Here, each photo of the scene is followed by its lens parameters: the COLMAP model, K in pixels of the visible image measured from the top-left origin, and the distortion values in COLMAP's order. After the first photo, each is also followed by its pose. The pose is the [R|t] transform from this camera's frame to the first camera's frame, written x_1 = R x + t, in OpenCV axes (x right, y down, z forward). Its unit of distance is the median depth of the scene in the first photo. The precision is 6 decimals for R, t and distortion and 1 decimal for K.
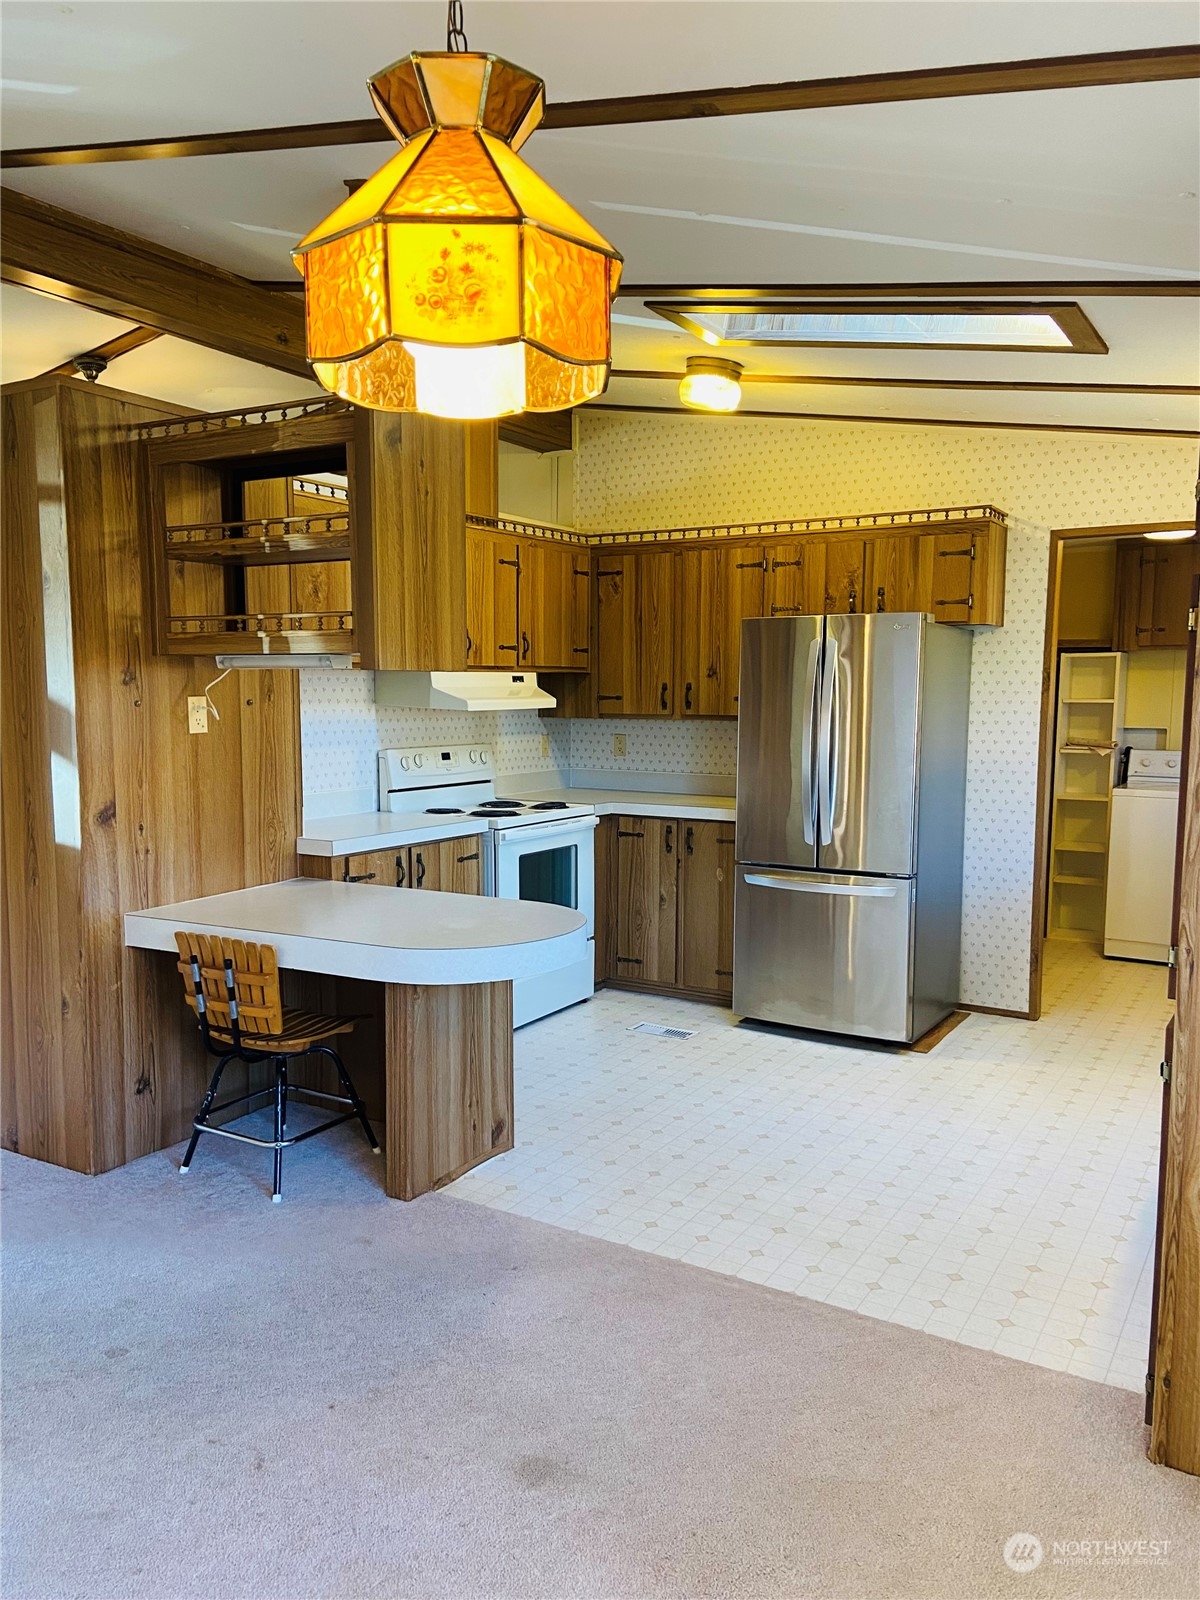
lens RADIAL K [[1211.5, 0, 600.1], [0, 1211.5, 825.1], [0, 0, 1]] dist [0.073530, -0.002200]
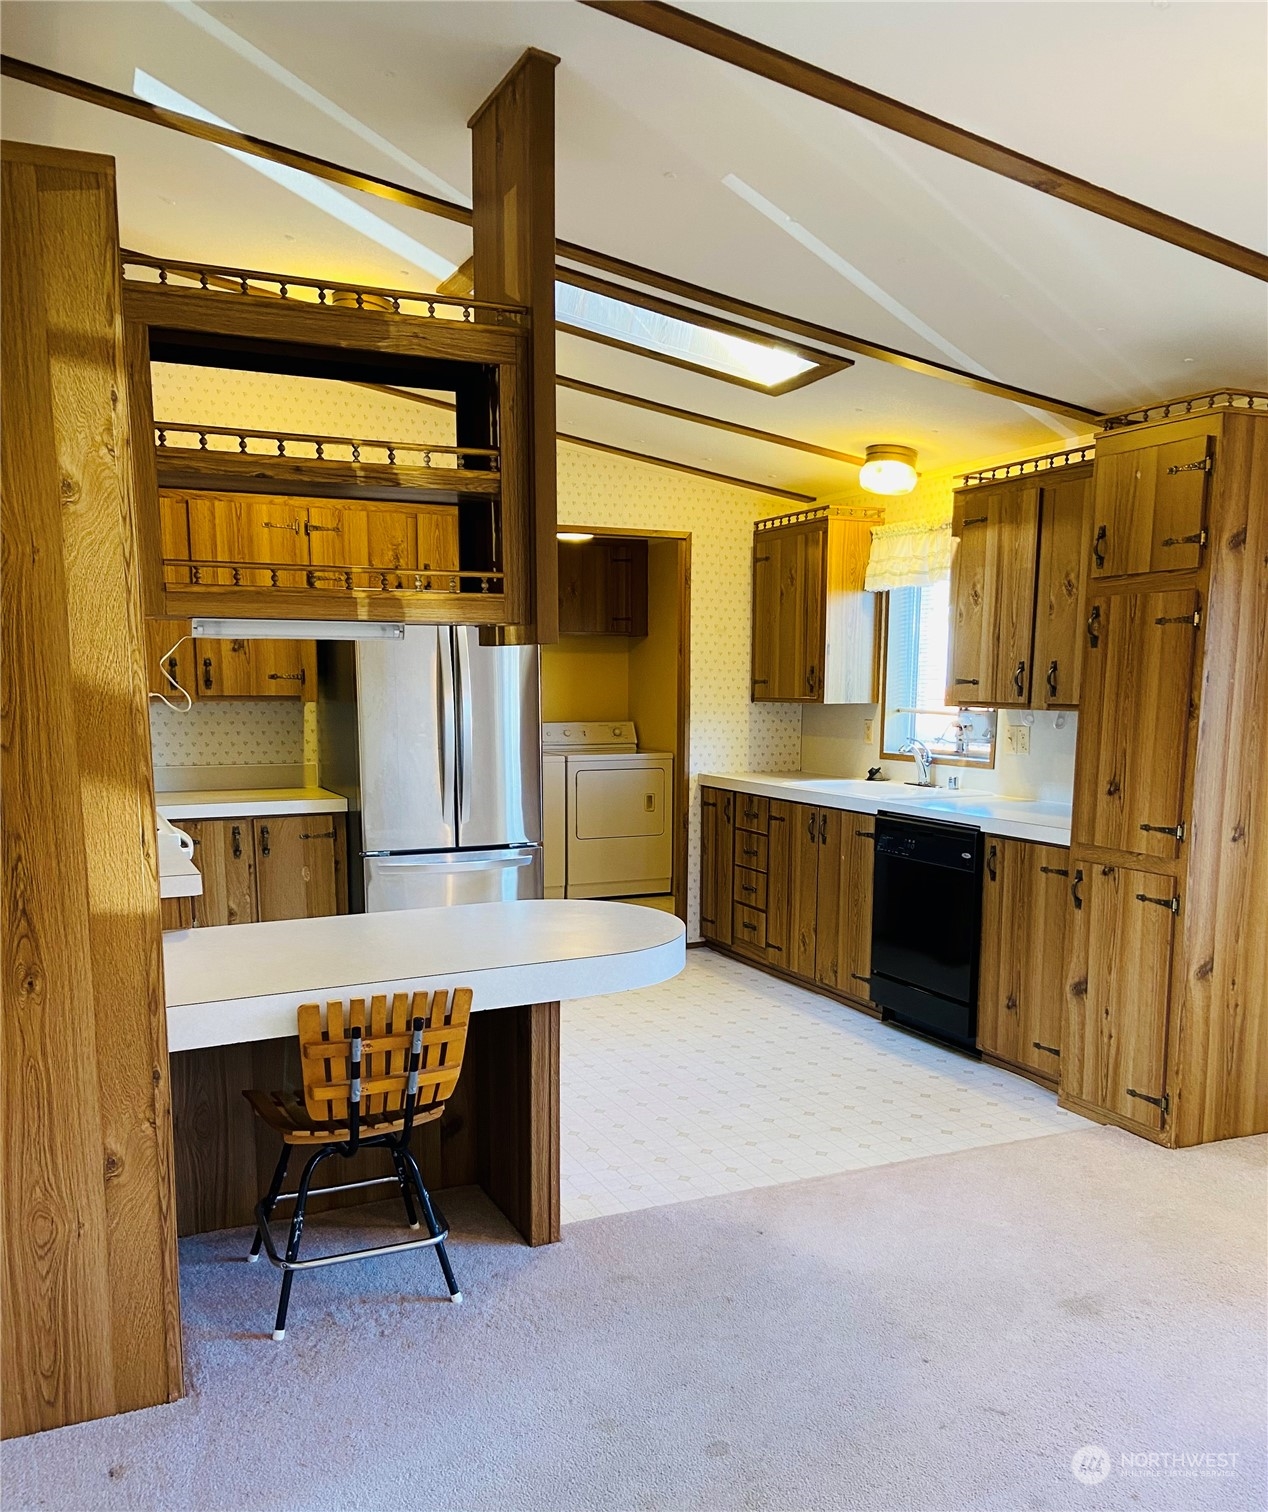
lens RADIAL K [[1263.2, 0, 633.9], [0, 1263.2, 873.7], [0, 0, 1]] dist [0.089754, -0.087158]
pose [[0.566864, -0.135500, 0.812591, -0.808478], [0.095354, 0.990543, 0.098655, -0.043965], [-0.818274, 0.021560, 0.574424, 0.393527]]
